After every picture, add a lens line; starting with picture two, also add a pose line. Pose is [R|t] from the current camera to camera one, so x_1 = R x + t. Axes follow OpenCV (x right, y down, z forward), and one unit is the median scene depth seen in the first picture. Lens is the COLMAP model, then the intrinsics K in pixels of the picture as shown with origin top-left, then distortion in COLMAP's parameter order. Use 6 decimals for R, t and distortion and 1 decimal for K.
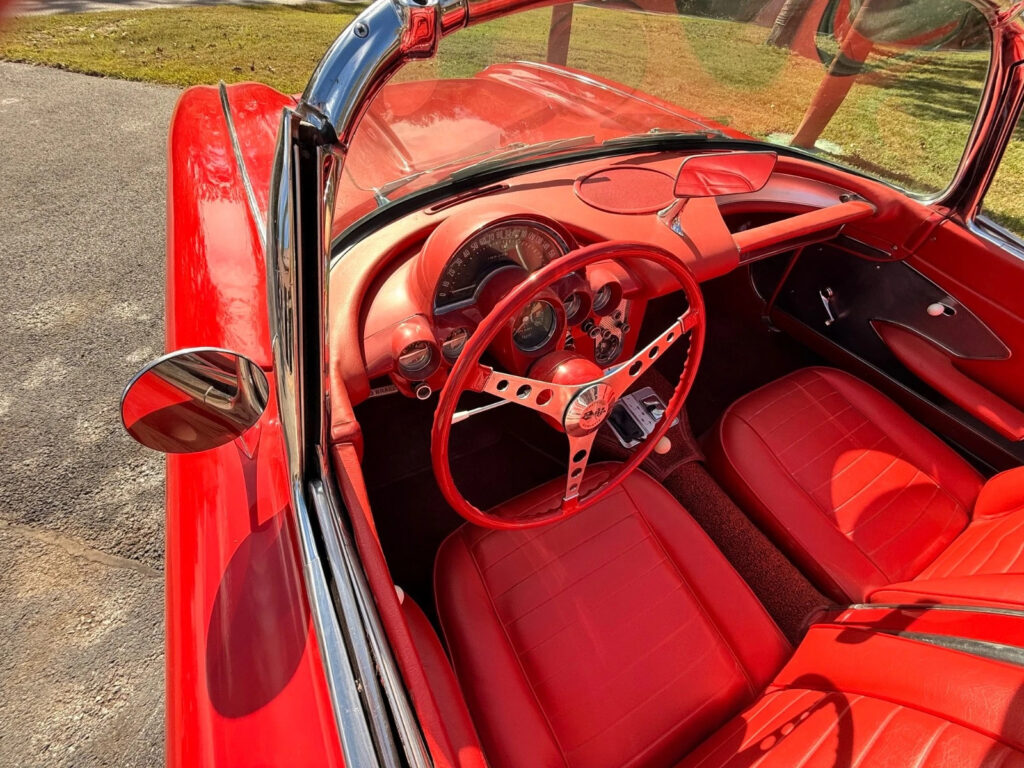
lens RADIAL K [[399.3, 0, 517.2], [0, 399.3, 386.5], [0, 0, 1]] dist [-0.000422, 0.000152]
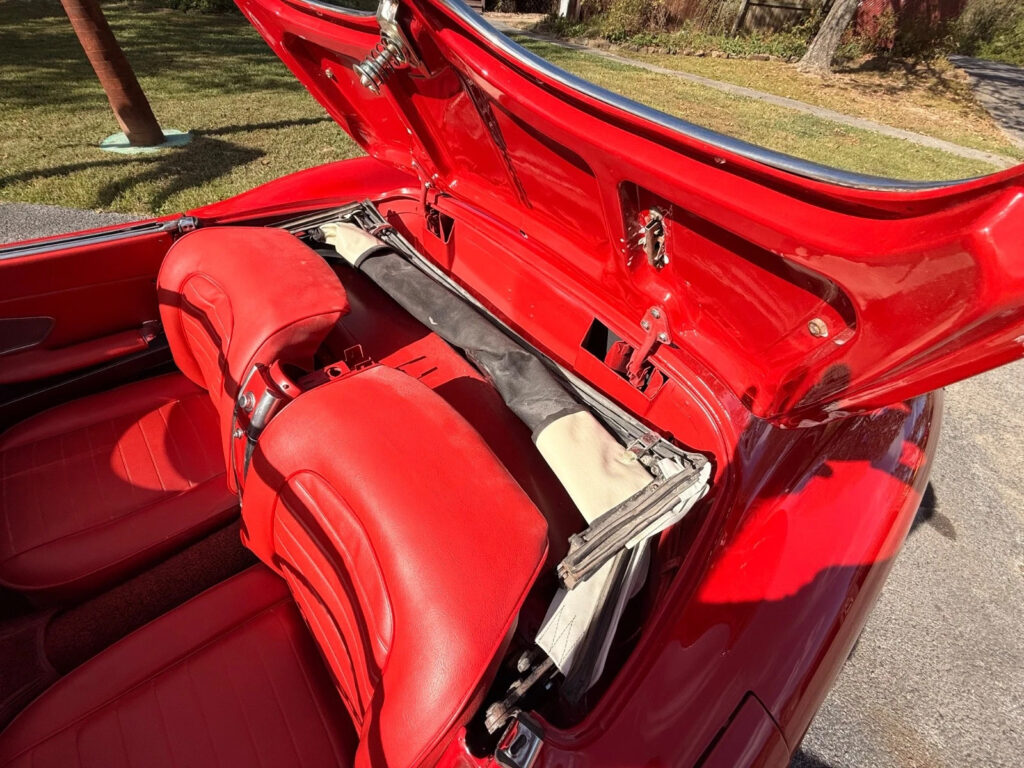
lens RADIAL K [[409.8, 0, 505.3], [0, 409.8, 384.7], [0, 0, 1]] dist [-0.000292, -0.000002]
pose [[-0.183314, -0.757640, 0.626400, 0.150674], [0.683346, 0.359867, 0.635244, 0.143350], [-0.706707, 0.544497, 0.451761, -0.365324]]
